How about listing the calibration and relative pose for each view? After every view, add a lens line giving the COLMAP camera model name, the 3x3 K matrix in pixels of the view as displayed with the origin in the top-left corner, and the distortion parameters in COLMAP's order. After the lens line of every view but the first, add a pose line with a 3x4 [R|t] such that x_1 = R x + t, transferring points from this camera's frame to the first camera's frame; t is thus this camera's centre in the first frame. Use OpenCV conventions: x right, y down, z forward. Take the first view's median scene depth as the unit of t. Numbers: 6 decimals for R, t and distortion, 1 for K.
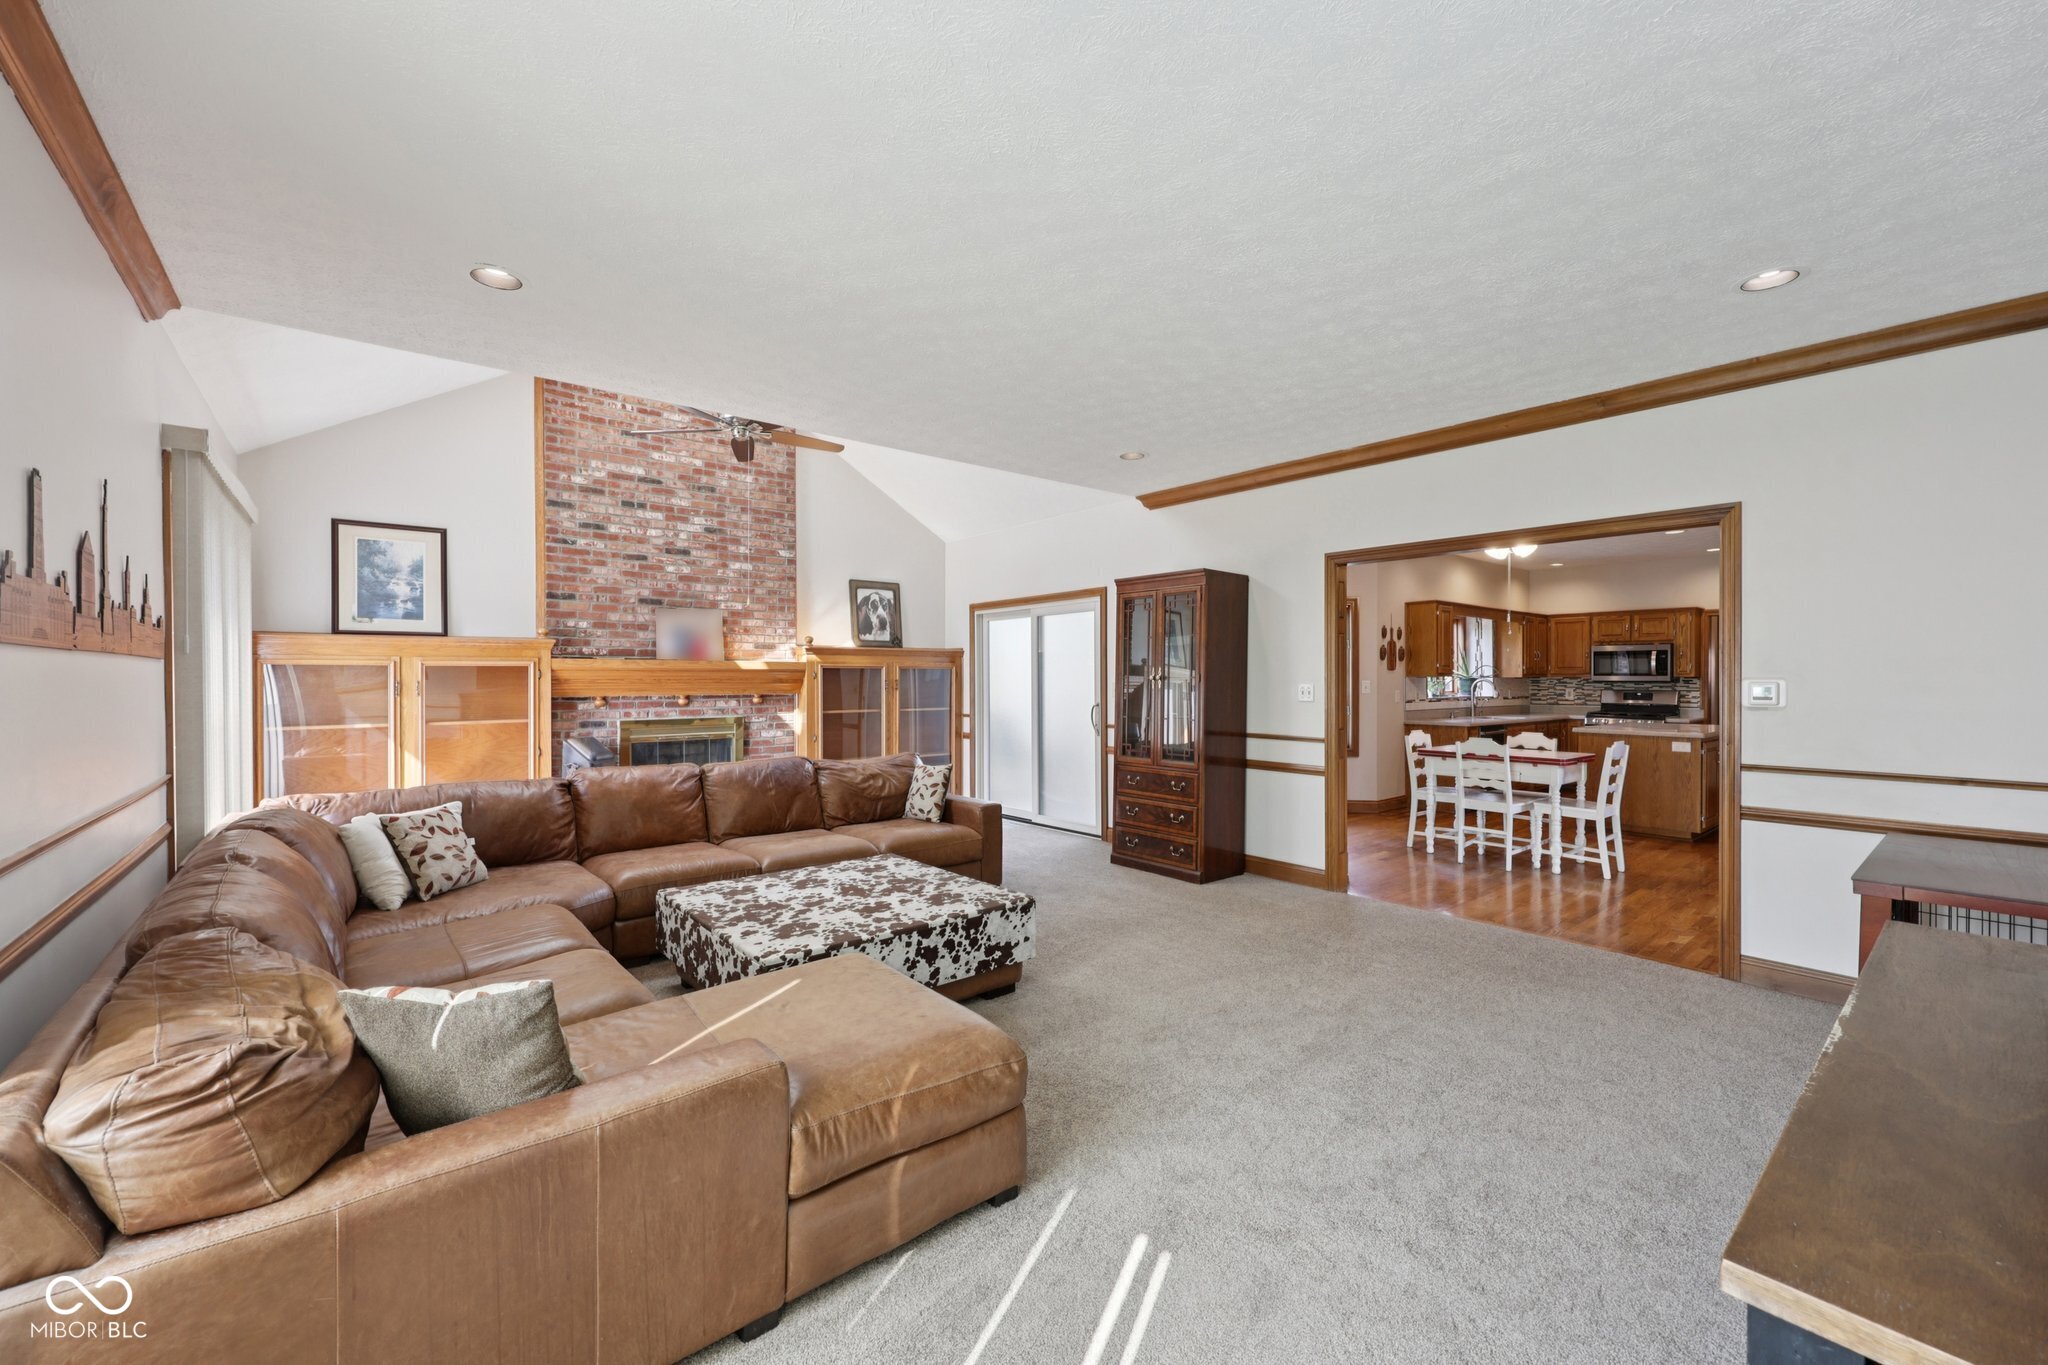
lens RADIAL K [[828.5, 0, 1029.1], [0, 828.5, 683.6], [0, 0, 1]] dist [-0.000593, 0.000030]
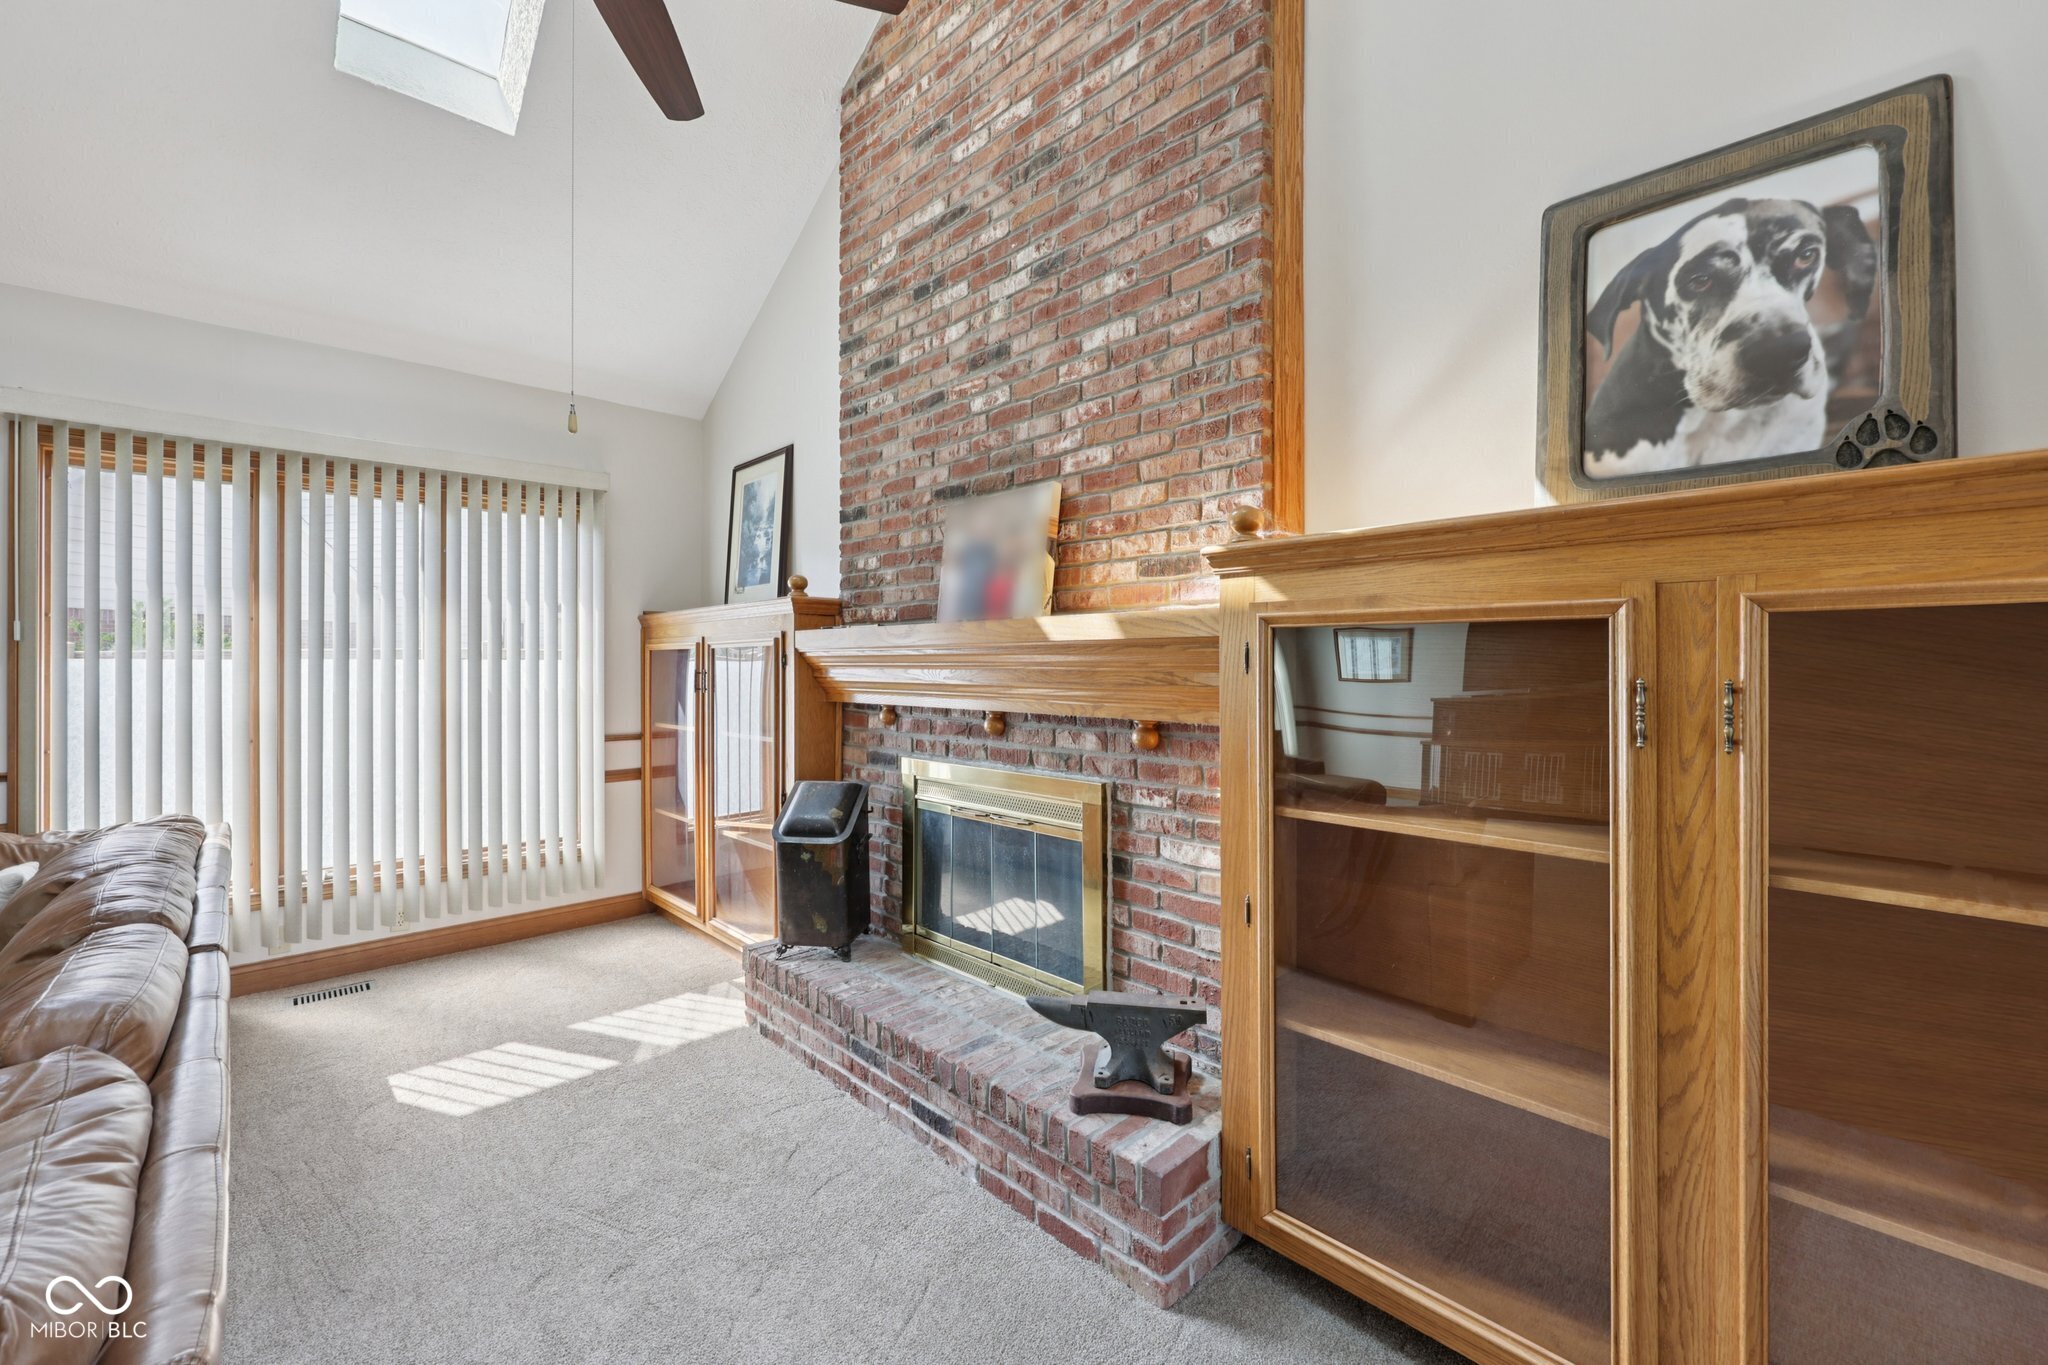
lens RADIAL K [[828.5, 0, 1028.9], [0, 828.5, 658.8], [0, 0, 1]] dist [-0.000593, 0.000030]
pose [[0.077643, -0.004965, -0.996969, -0.018377], [-0.007175, 0.999959, -0.005538, -0.009229], [0.996955, 0.007584, 0.077604, 1.015725]]
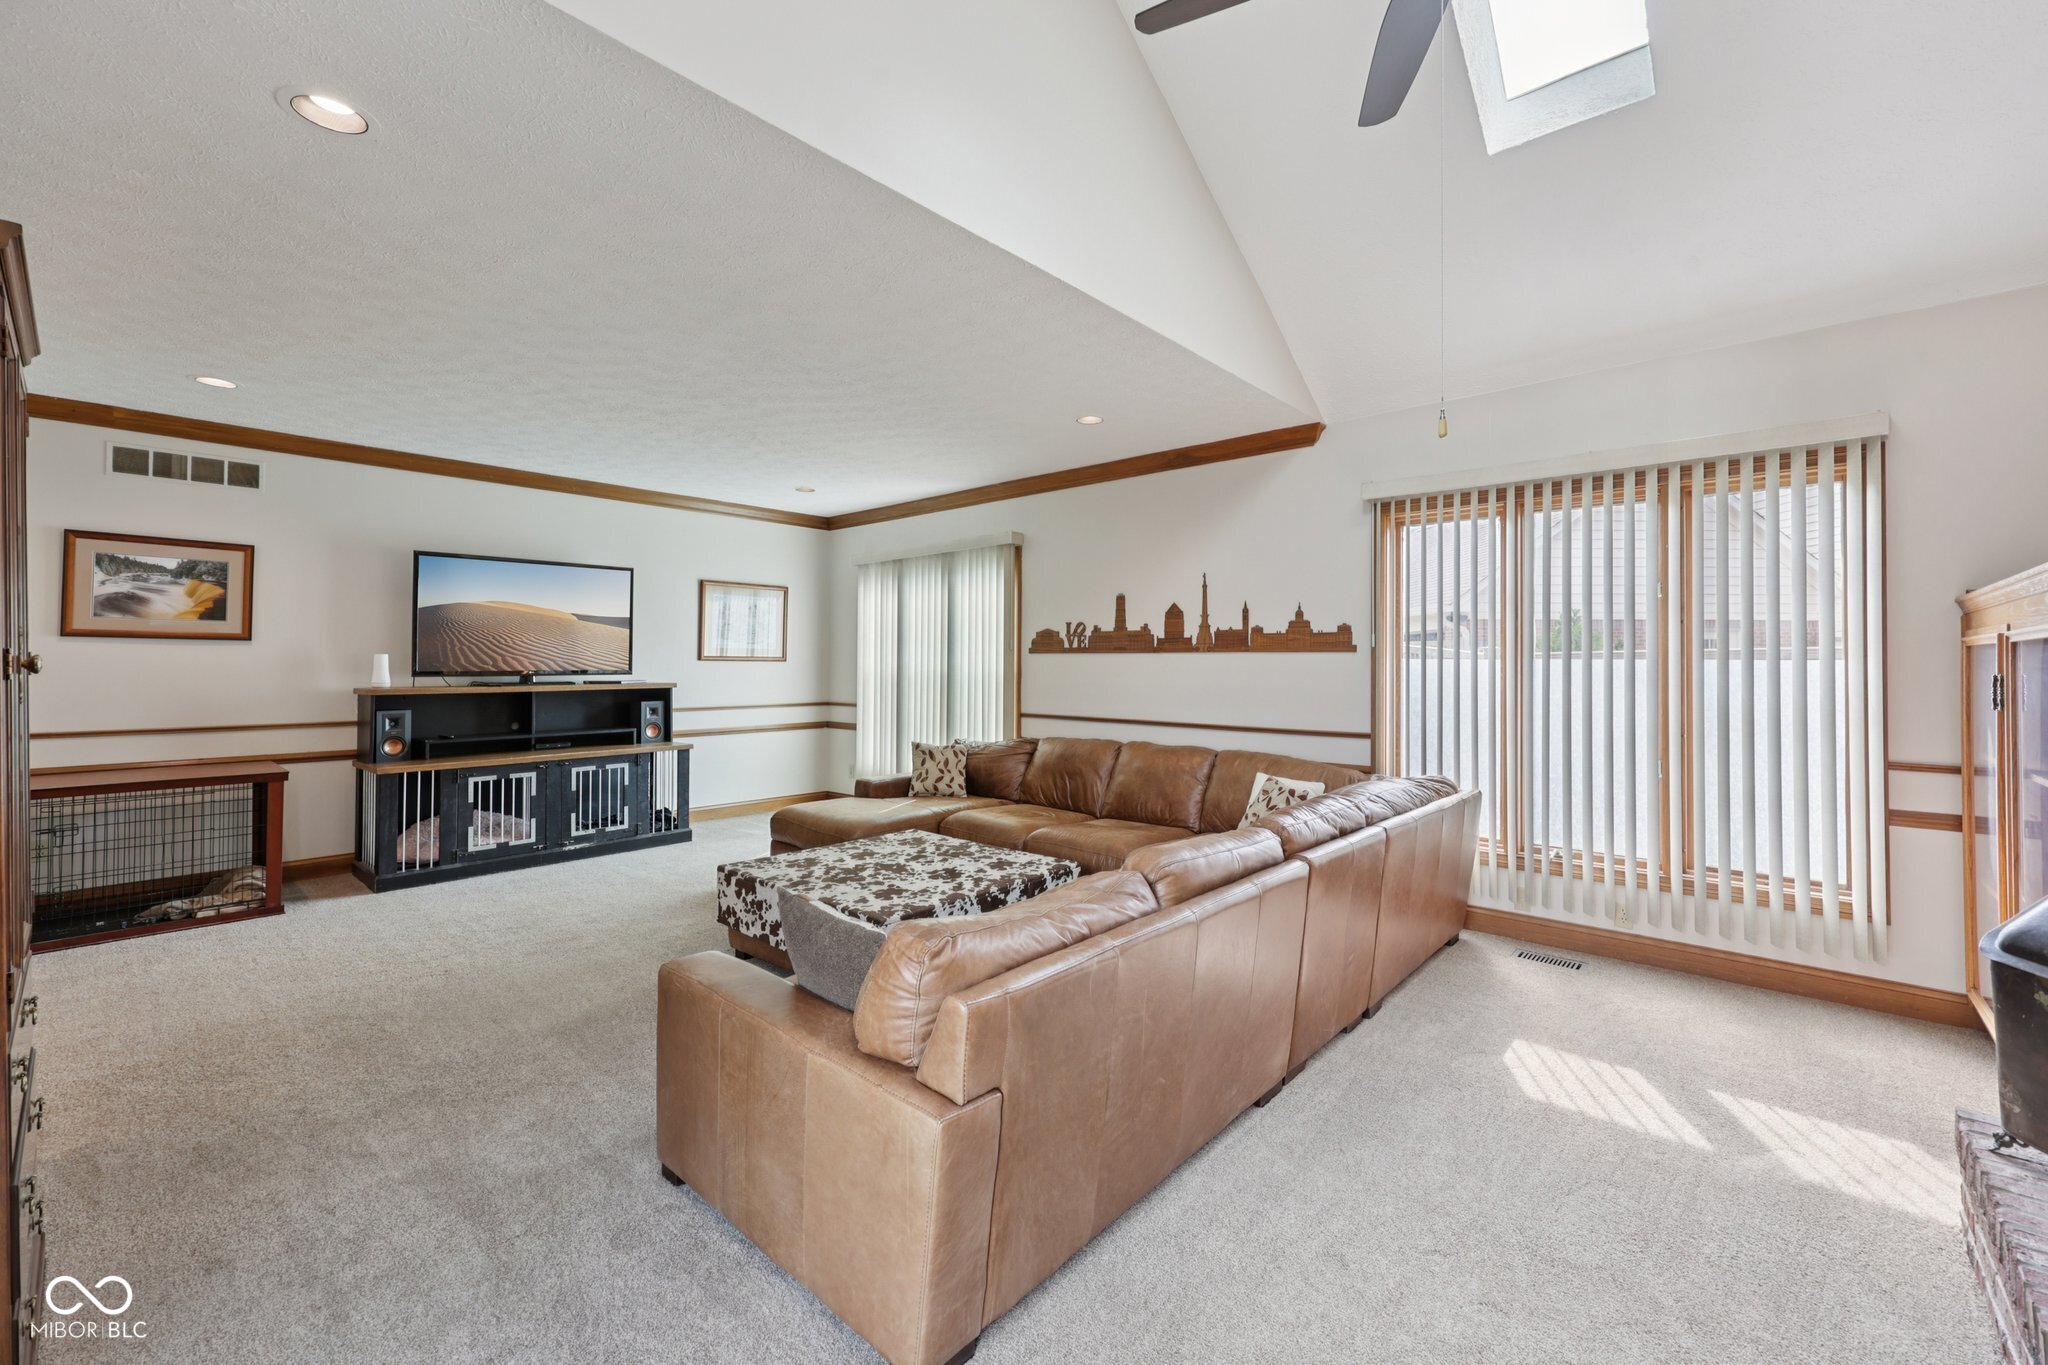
lens RADIAL K [[828.5, 0, 1021.8], [0, 828.5, 656.1], [0, 0, 1]] dist [-0.000593, 0.000030]
pose [[-0.988627, -0.004130, -0.150332, -0.118340], [-0.004482, 0.999988, 0.002003, -0.010739], [0.150322, 0.002654, -0.988634, 1.138889]]
